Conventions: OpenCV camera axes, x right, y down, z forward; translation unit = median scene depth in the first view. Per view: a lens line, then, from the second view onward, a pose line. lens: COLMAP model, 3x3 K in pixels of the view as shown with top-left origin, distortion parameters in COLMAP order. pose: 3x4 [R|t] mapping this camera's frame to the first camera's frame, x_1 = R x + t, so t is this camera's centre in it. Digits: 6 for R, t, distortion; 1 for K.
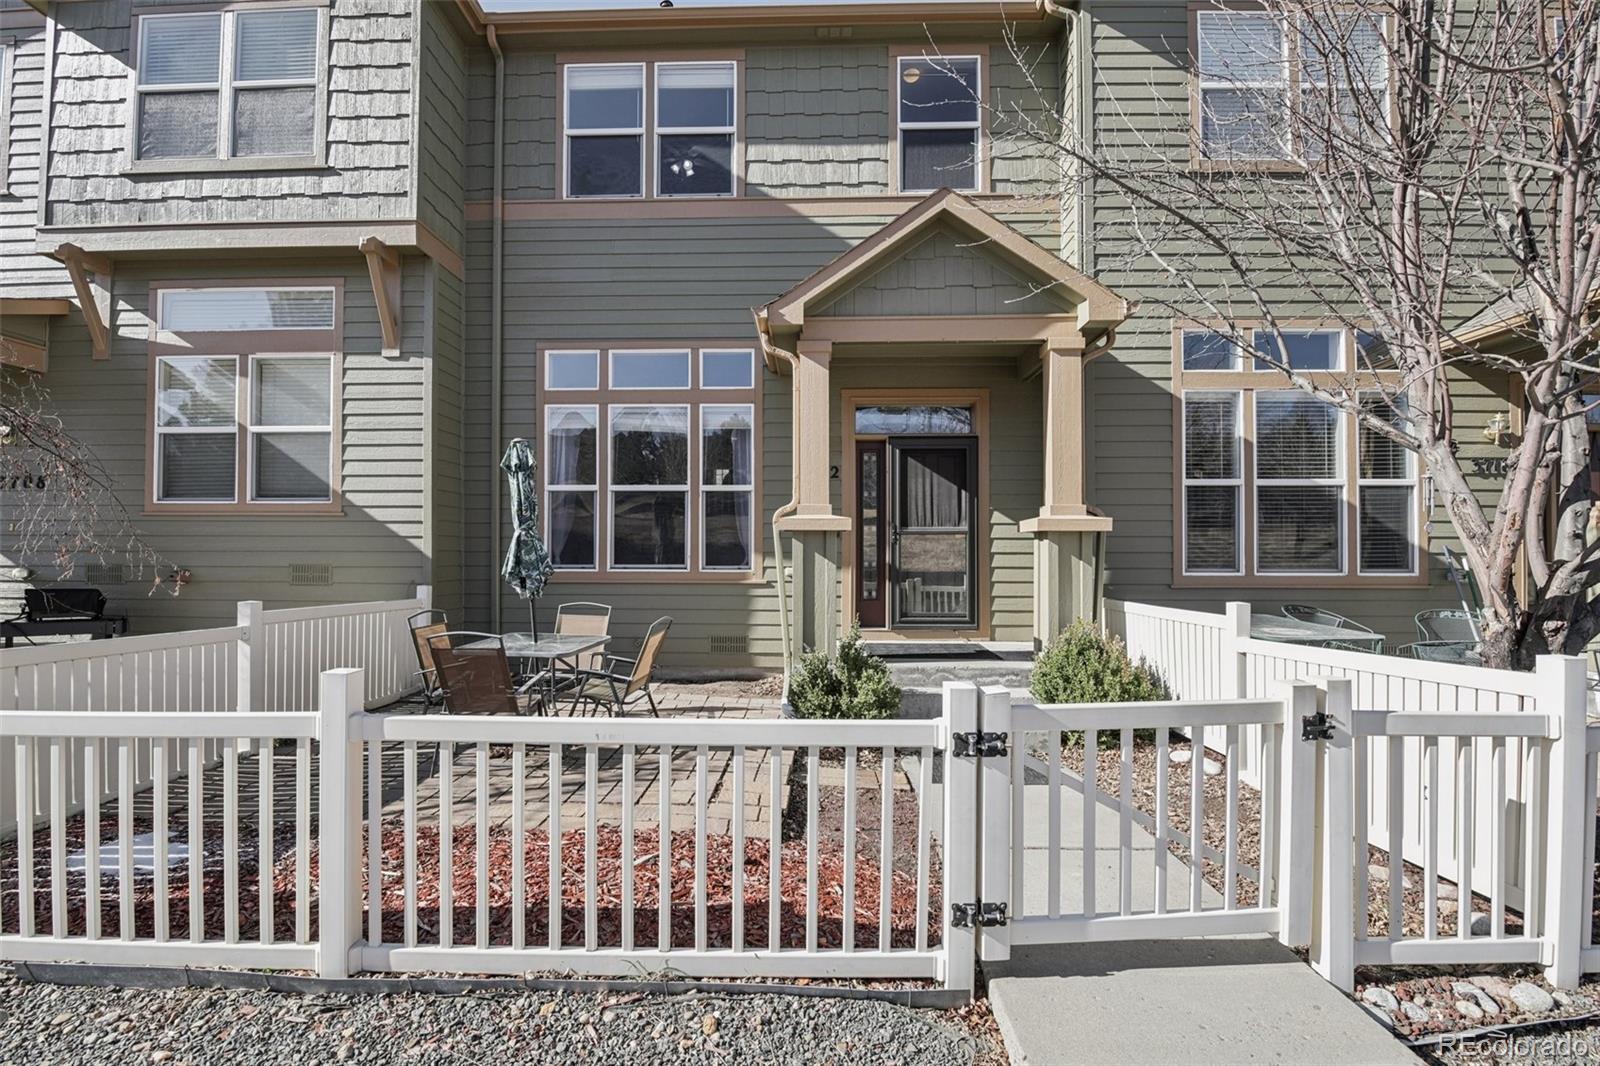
lens RADIAL K [[693.1, 0, 799.8], [0, 693.1, 541.5], [0, 0, 1]] dist [-0.008961, -0.006677]
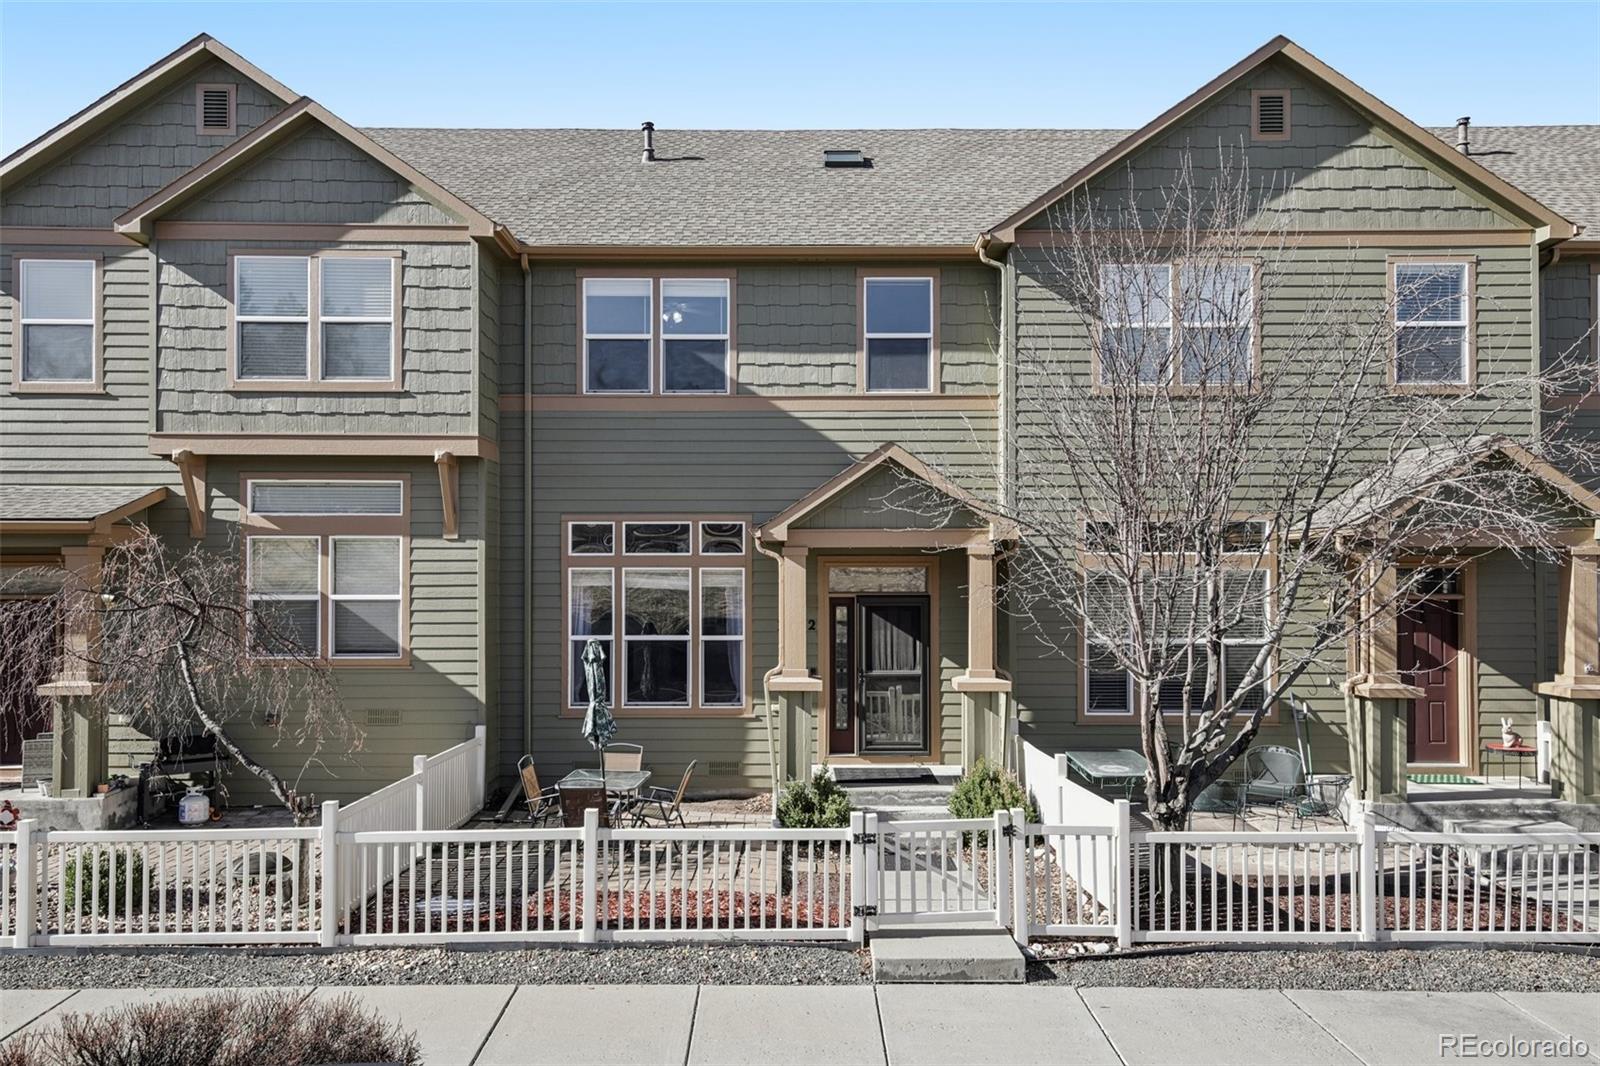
lens RADIAL K [[1085.1, 0, 807.4], [0, 1085.1, 544.4], [0, 0, 1]] dist [0.019449, 0.006699]
pose [[0.999439, -0.000497, 0.033480, -0.023084], [0.000811, 0.999956, -0.009363, -0.247188], [-0.033474, 0.009385, 0.999396, -0.989887]]
